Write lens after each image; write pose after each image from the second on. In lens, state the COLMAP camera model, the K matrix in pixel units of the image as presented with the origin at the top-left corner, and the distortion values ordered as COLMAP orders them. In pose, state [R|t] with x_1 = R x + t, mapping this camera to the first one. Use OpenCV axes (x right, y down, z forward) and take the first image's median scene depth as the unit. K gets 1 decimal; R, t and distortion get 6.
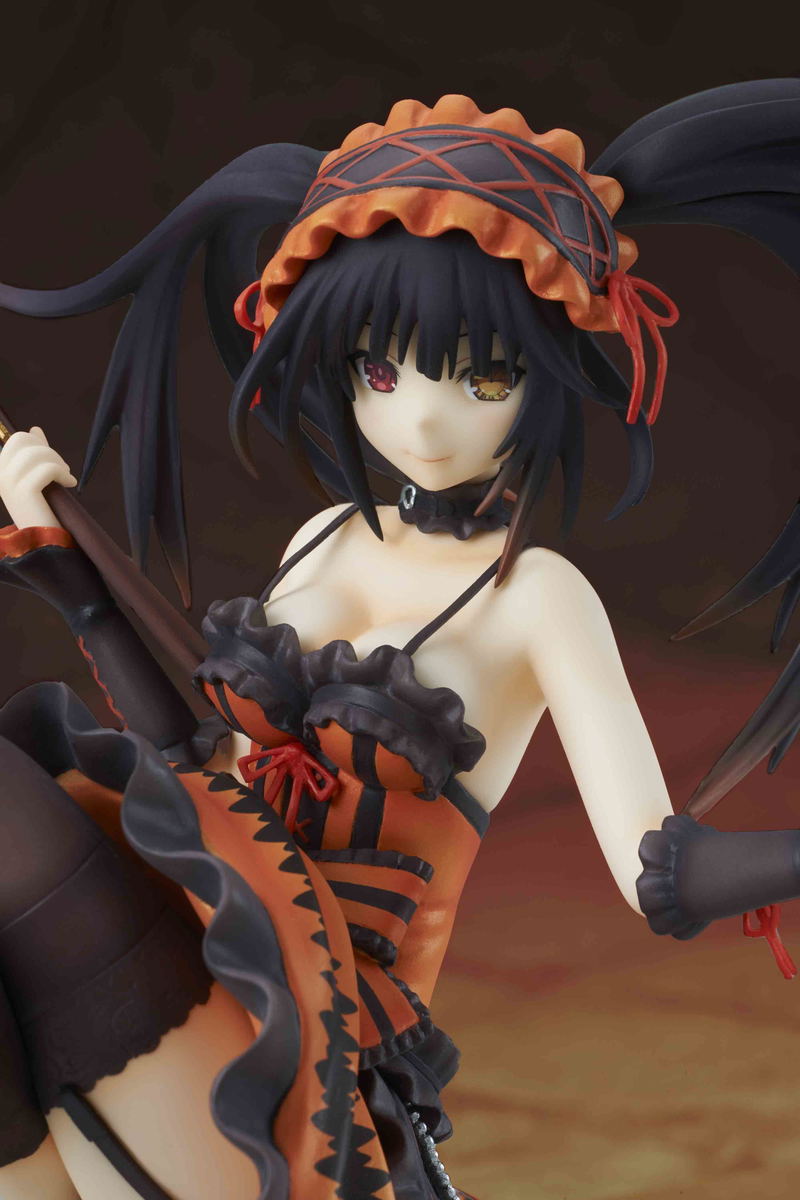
lens RADIAL K [[3527.5, 0, 400.0], [0, 3527.5, 600.0], [0, 0, 1]] dist [-0.040457, 0.239628]
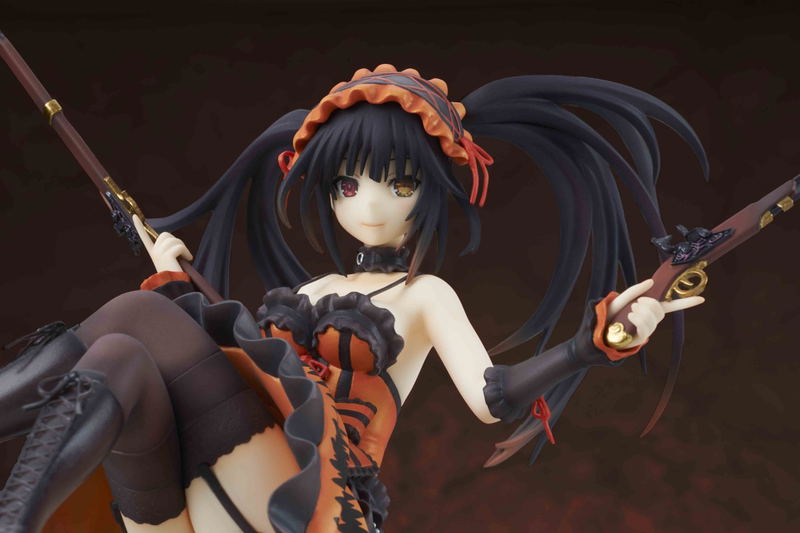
lens RADIAL K [[2351.7, 0, 400.0], [0, 2351.7, 266.5], [0, 0, 1]] dist [-0.040457, 0.239628]
pose [[0.995174, 0.031204, 0.093037, -0.104170], [0.006901, 0.923496, -0.383547, 0.513690], [-0.097887, 0.382337, 0.918823, -0.251545]]
